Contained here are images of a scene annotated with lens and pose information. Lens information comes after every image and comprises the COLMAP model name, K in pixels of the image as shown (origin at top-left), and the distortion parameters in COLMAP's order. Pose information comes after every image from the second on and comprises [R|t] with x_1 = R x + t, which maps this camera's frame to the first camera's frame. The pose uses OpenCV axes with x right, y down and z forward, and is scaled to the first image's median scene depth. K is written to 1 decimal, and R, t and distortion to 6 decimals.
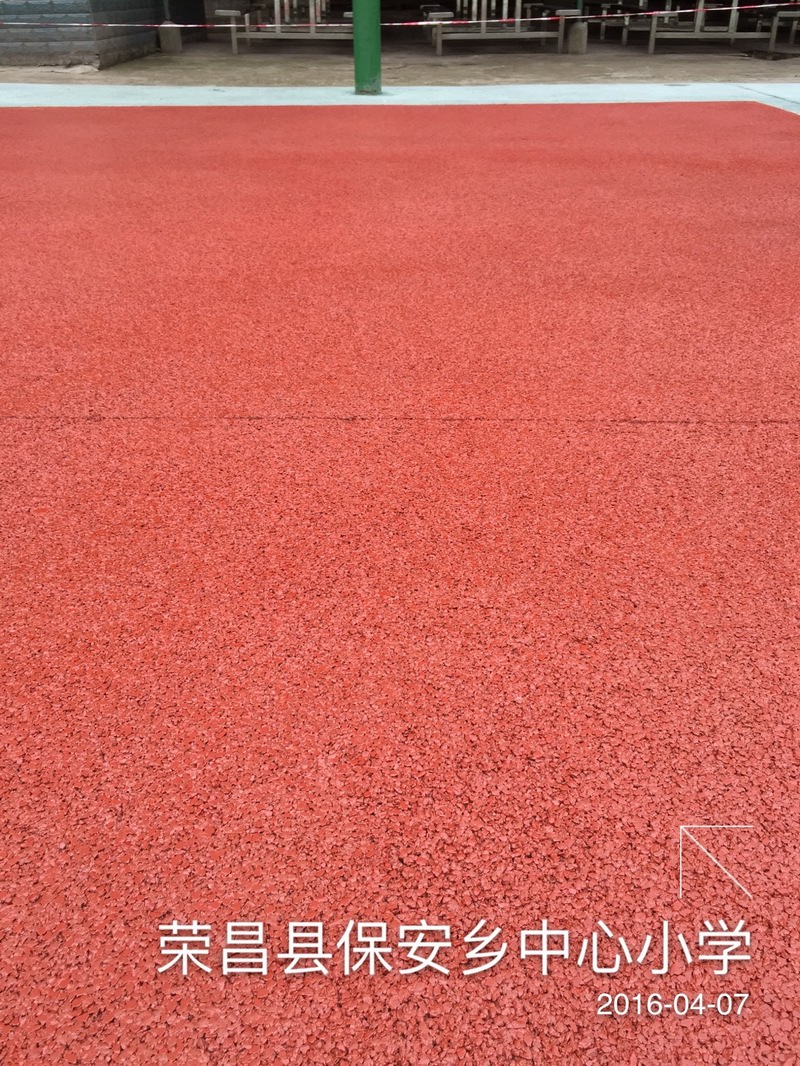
lens RADIAL K [[912.4, 0, 400.0], [0, 912.4, 533.0], [0, 0, 1]] dist [0.087073, -0.121225]
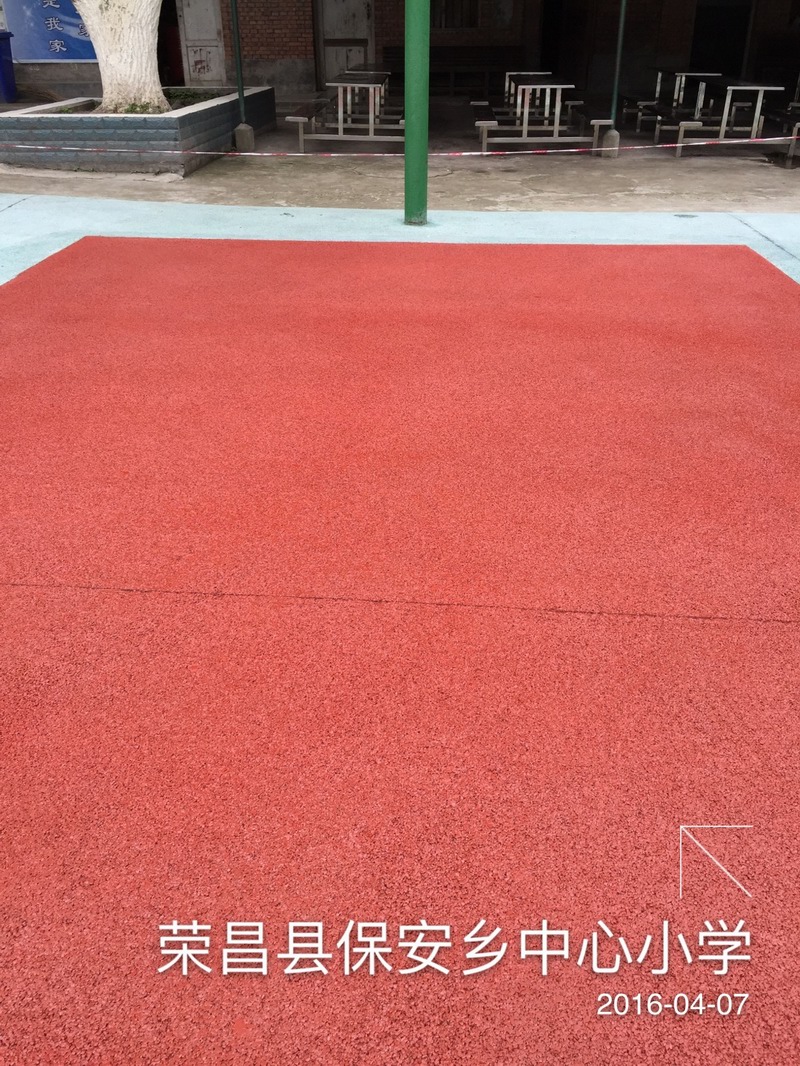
lens RADIAL K [[912.4, 0, 400.0], [0, 912.4, 533.0], [0, 0, 1]] dist [0.087073, -0.121225]
pose [[0.998325, 0.032672, -0.047753, 0.051275], [-0.033887, 0.999117, -0.024850, -0.191735], [0.046899, 0.026427, 0.998550, -0.540676]]
